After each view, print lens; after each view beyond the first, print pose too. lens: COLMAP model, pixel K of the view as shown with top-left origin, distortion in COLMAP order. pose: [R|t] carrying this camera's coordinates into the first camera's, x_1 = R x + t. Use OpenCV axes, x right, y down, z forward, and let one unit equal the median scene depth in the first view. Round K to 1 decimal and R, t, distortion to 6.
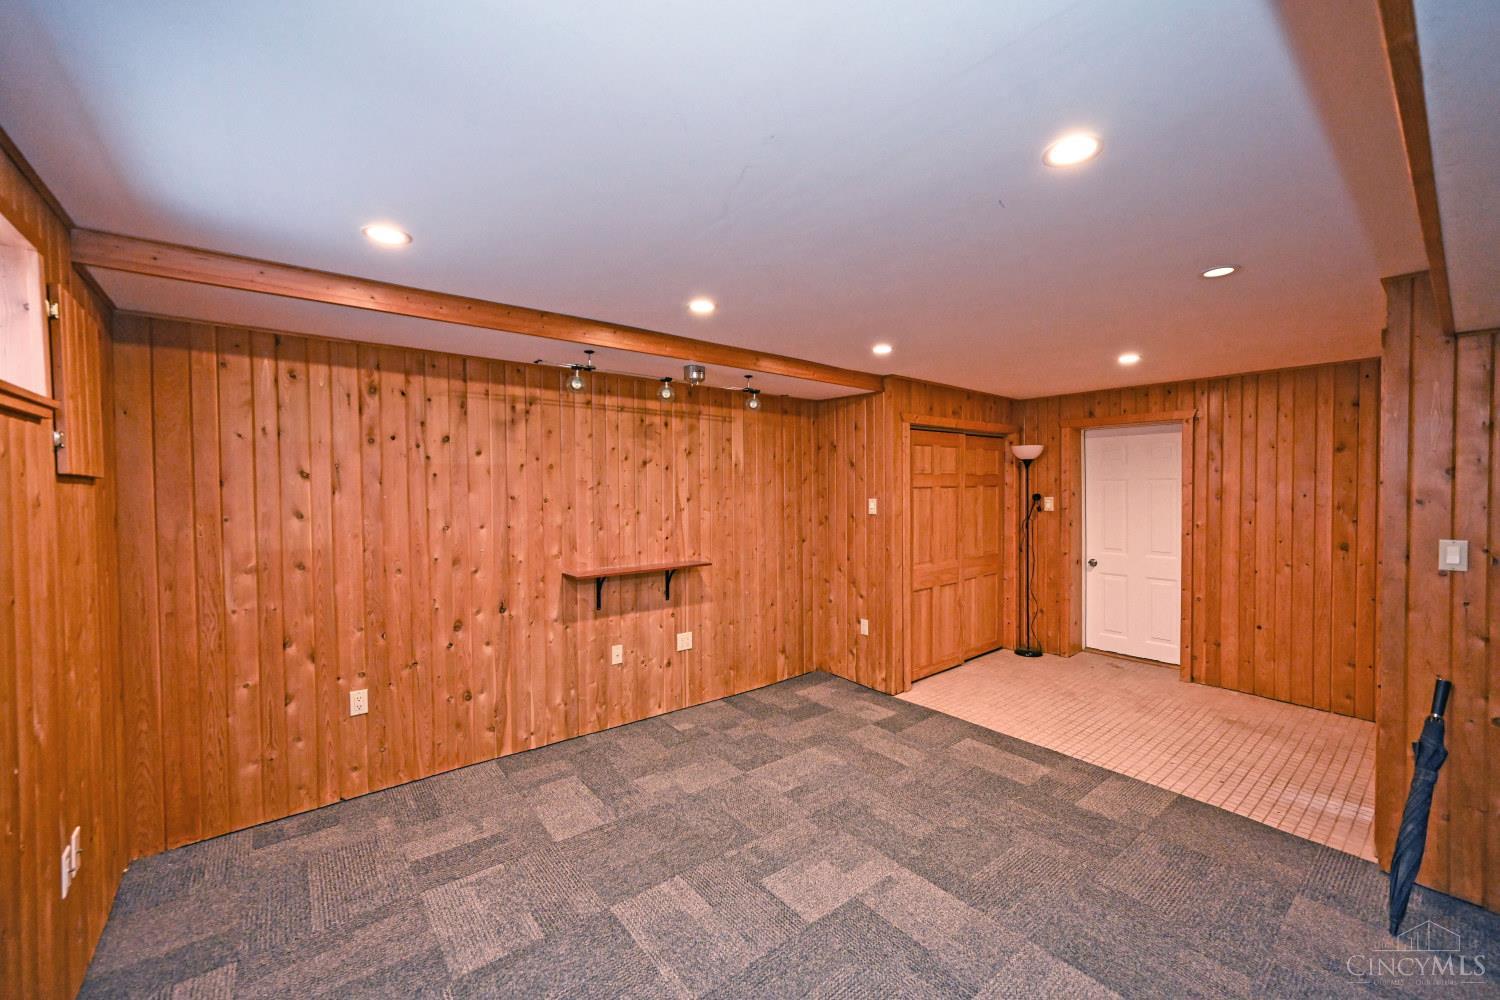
lens RADIAL K [[592.3, 0, 764.1], [0, 592.3, 502.8], [0, 0, 1]] dist [-0.000600, 0.000475]
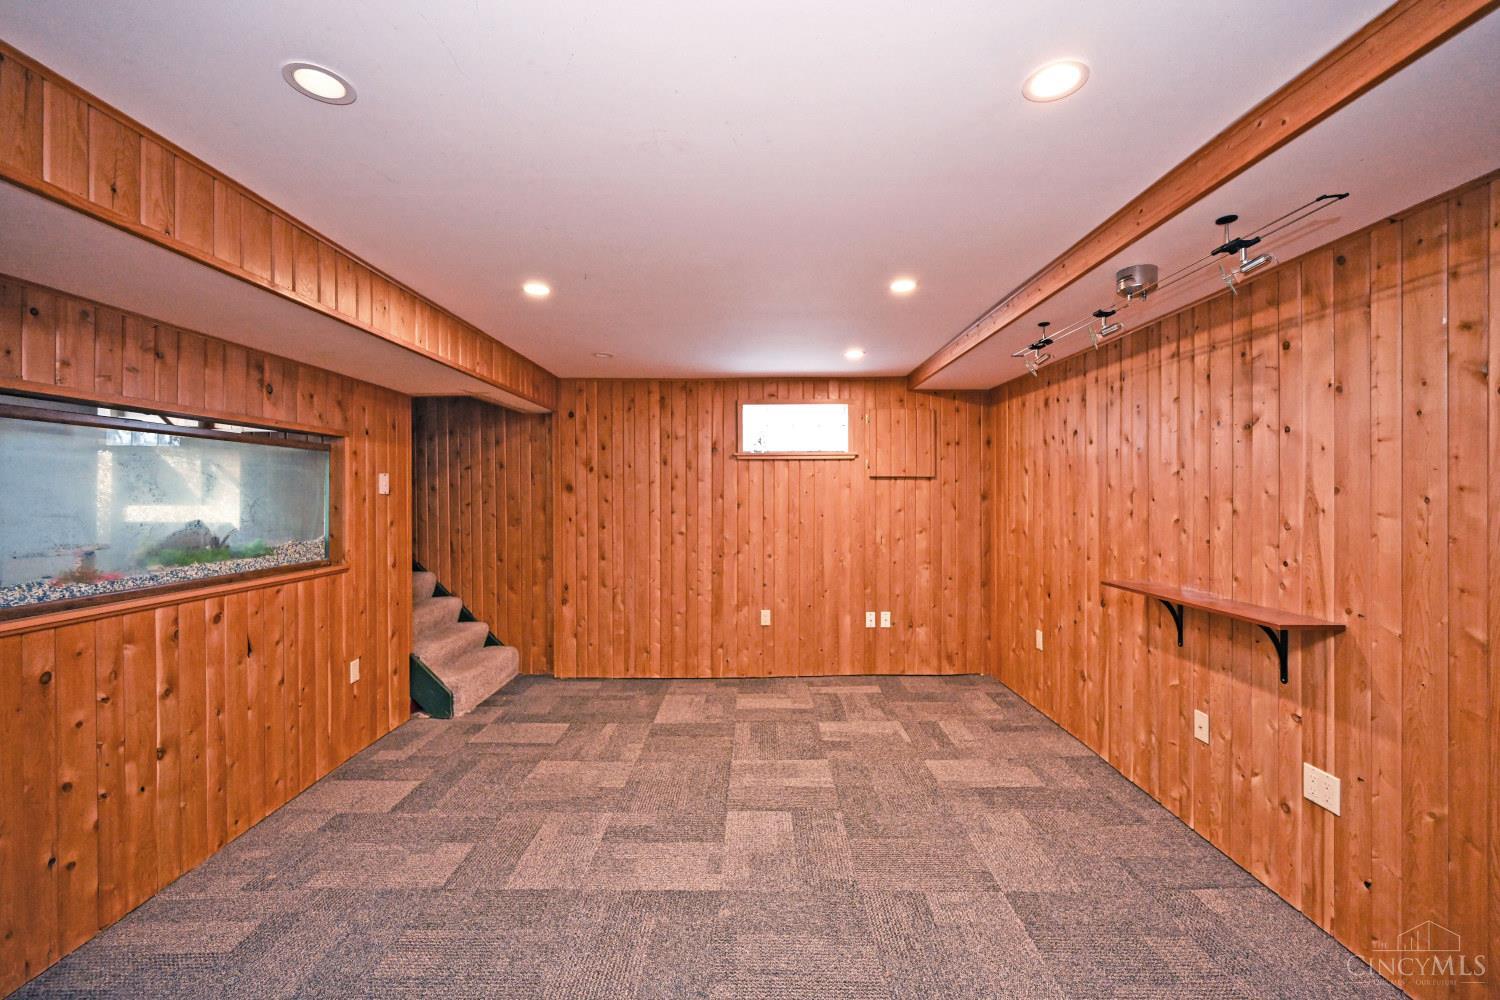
lens RADIAL K [[592.3, 0, 742.8], [0, 592.3, 495.2], [0, 0, 1]] dist [-0.000600, 0.000475]
pose [[-0.657701, 0.007968, -0.753237, 0.602488], [-0.012407, 0.999694, 0.021409, -0.006428], [0.753177, 0.023426, -0.657401, 1.090714]]
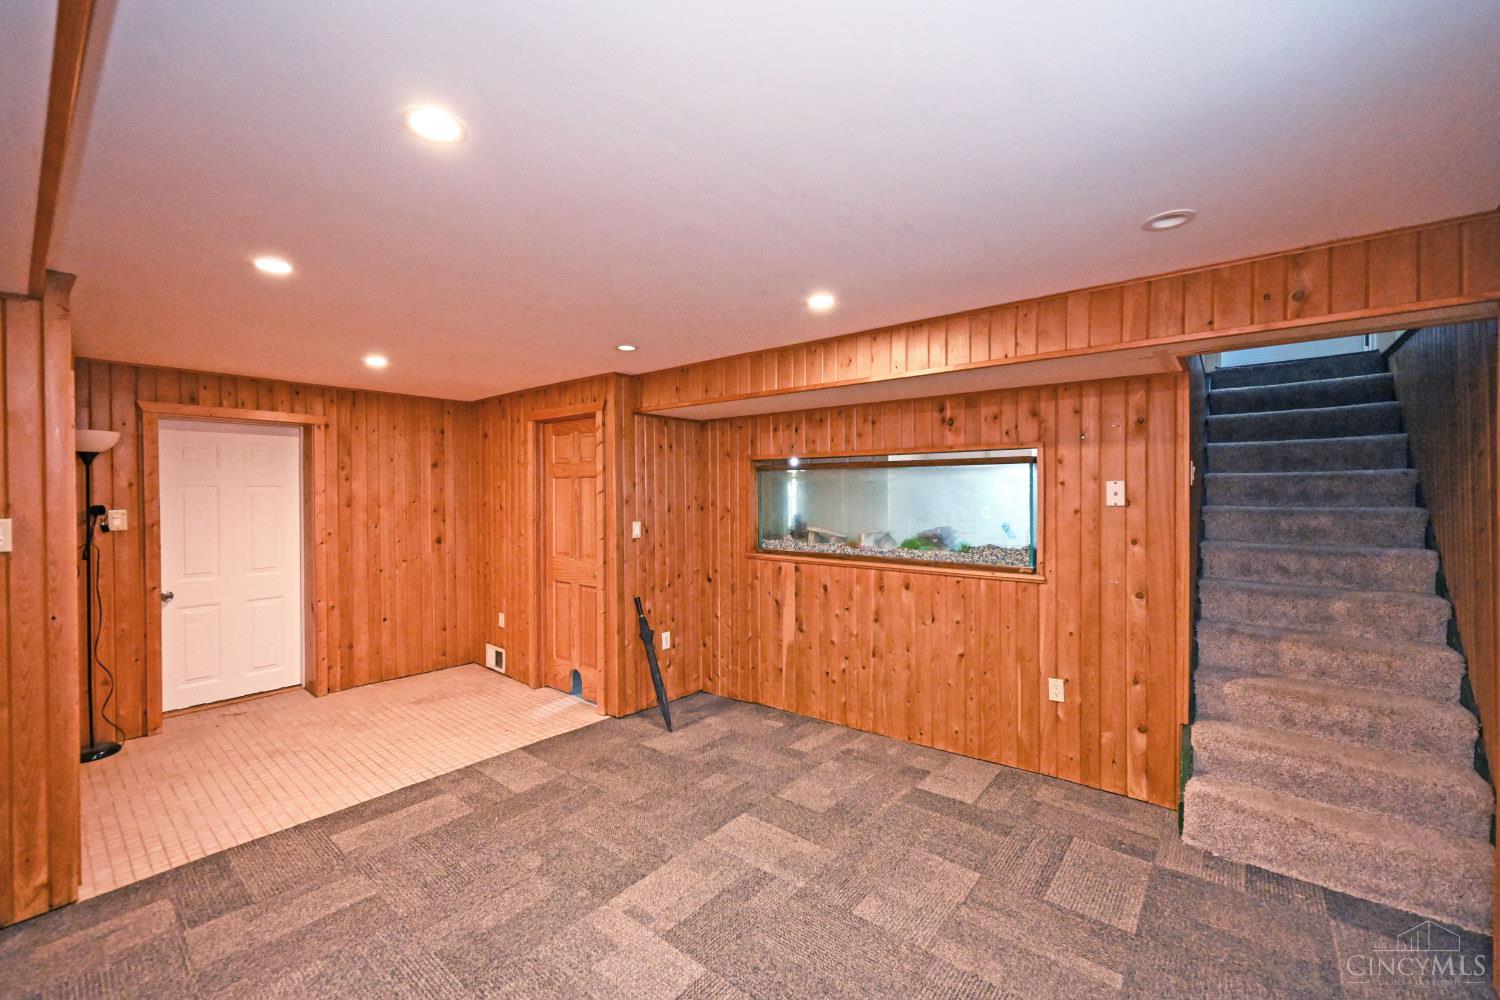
lens RADIAL K [[592.3, 0, 750.8], [0, 592.3, 496.2], [0, 0, 1]] dist [-0.000600, 0.000475]
pose [[-0.188665, 0.000465, 0.982041, -0.485682], [0.028979, 0.999567, 0.005094, -0.011788], [-0.981614, 0.029419, -0.188597, 0.634827]]
